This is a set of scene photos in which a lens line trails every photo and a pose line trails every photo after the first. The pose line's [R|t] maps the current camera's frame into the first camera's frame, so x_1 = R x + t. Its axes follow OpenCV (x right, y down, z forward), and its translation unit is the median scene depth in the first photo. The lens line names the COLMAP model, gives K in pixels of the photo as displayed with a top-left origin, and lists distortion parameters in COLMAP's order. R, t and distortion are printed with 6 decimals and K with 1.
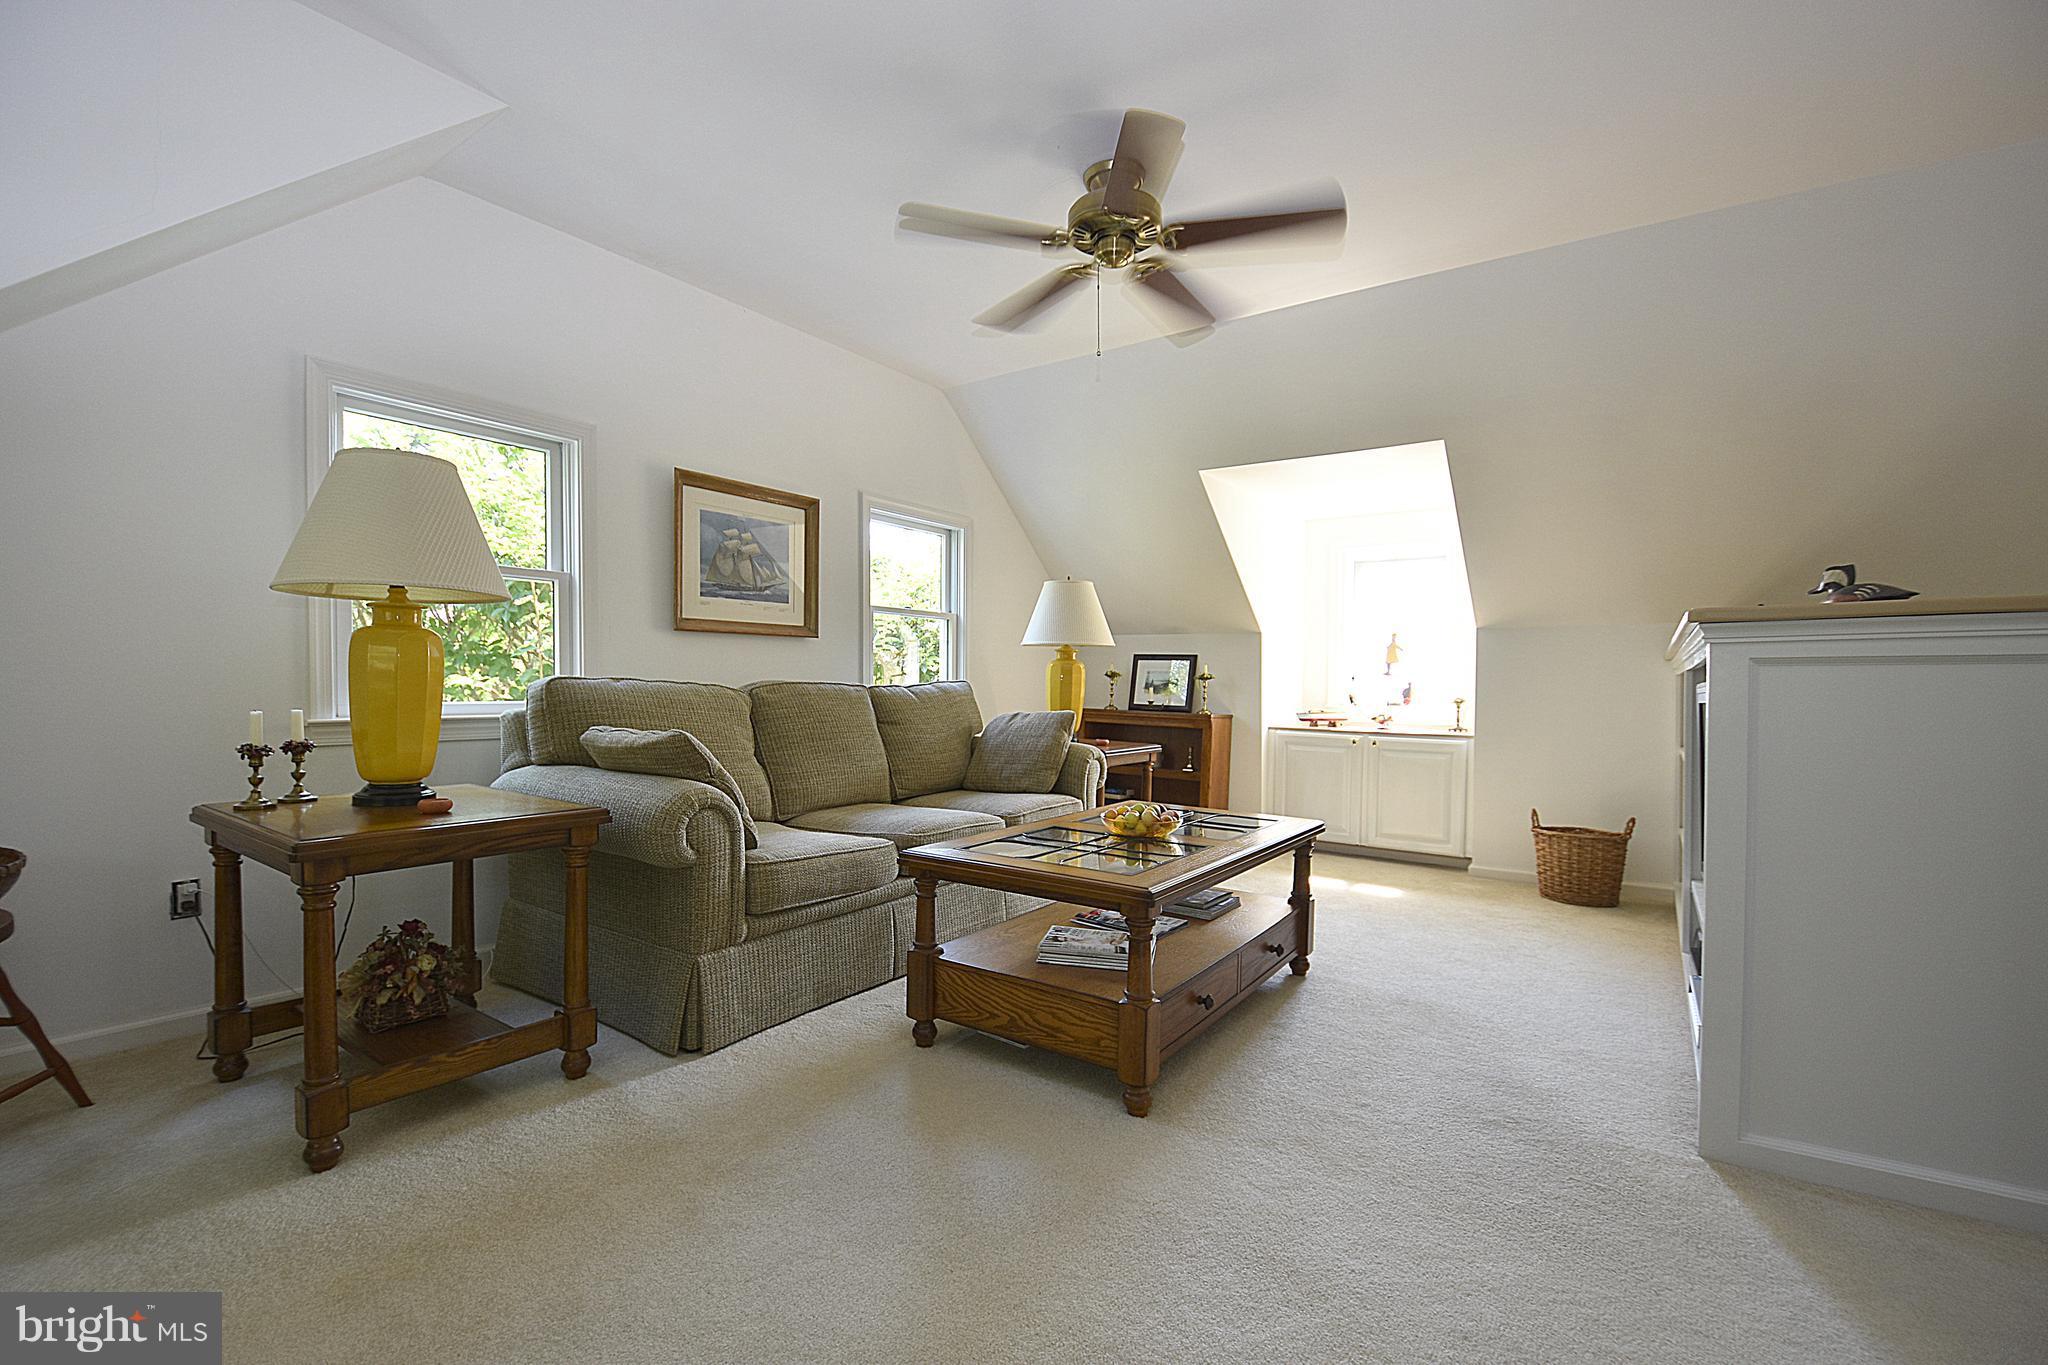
lens RADIAL K [[887.0, 0, 1008.8], [0, 887.0, 685.9], [0, 0, 1]] dist [-0.000048, 0.000011]
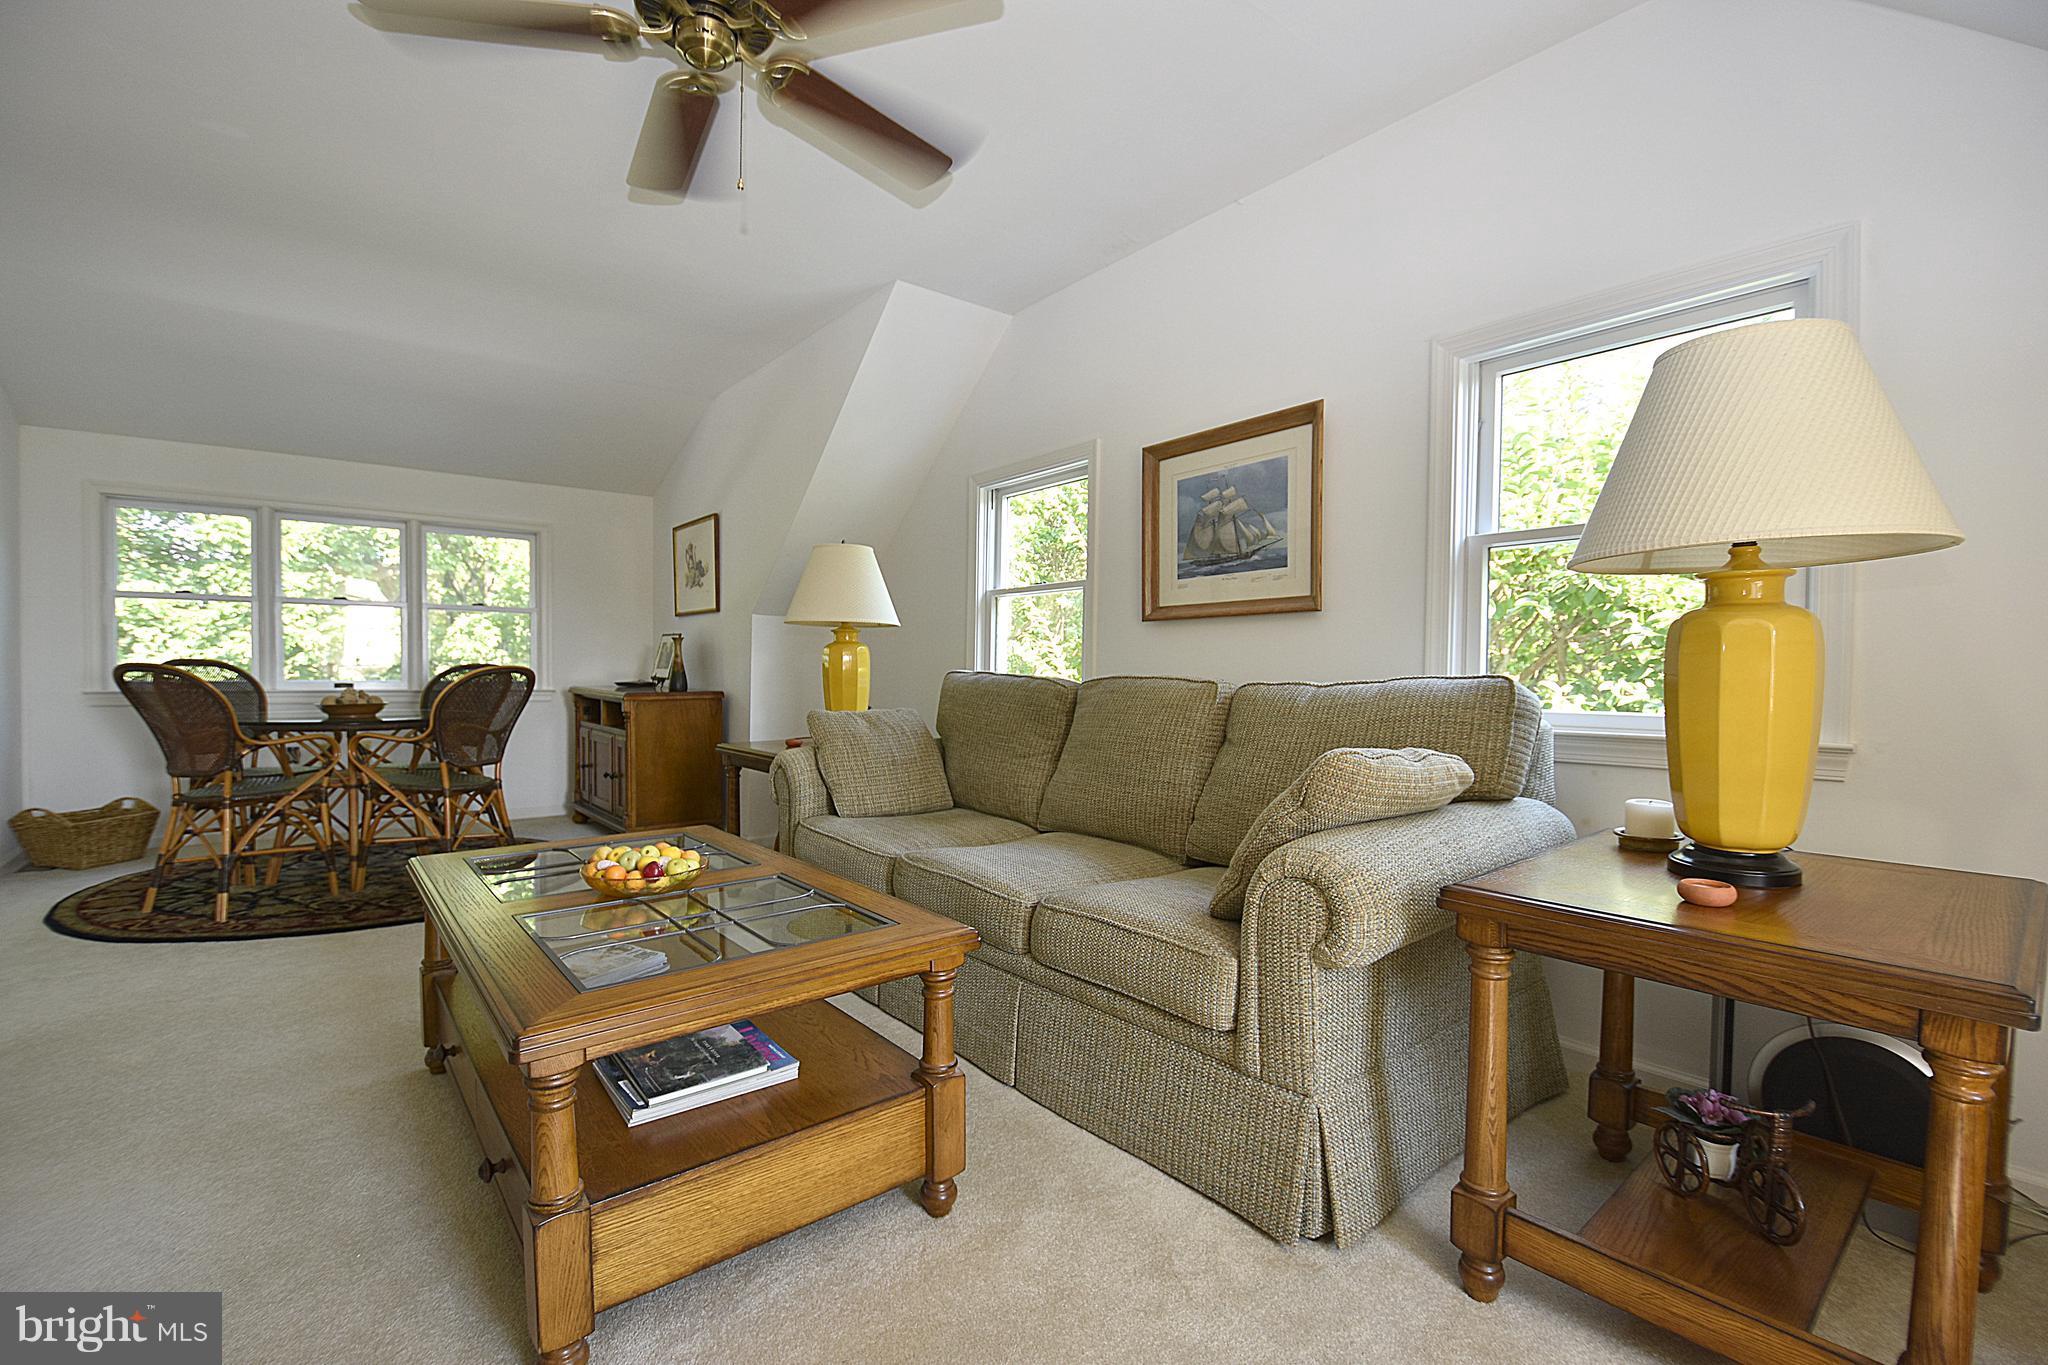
lens RADIAL K [[887.0, 0, 1010.6], [0, 887.0, 690.1], [0, 0, 1]] dist [-0.000048, 0.000011]
pose [[-0.272628, 0.027714, -0.961720, 0.540109], [0.003524, 0.999607, 0.027807, -0.014622], [0.962113, 0.004192, -0.272619, 1.050156]]
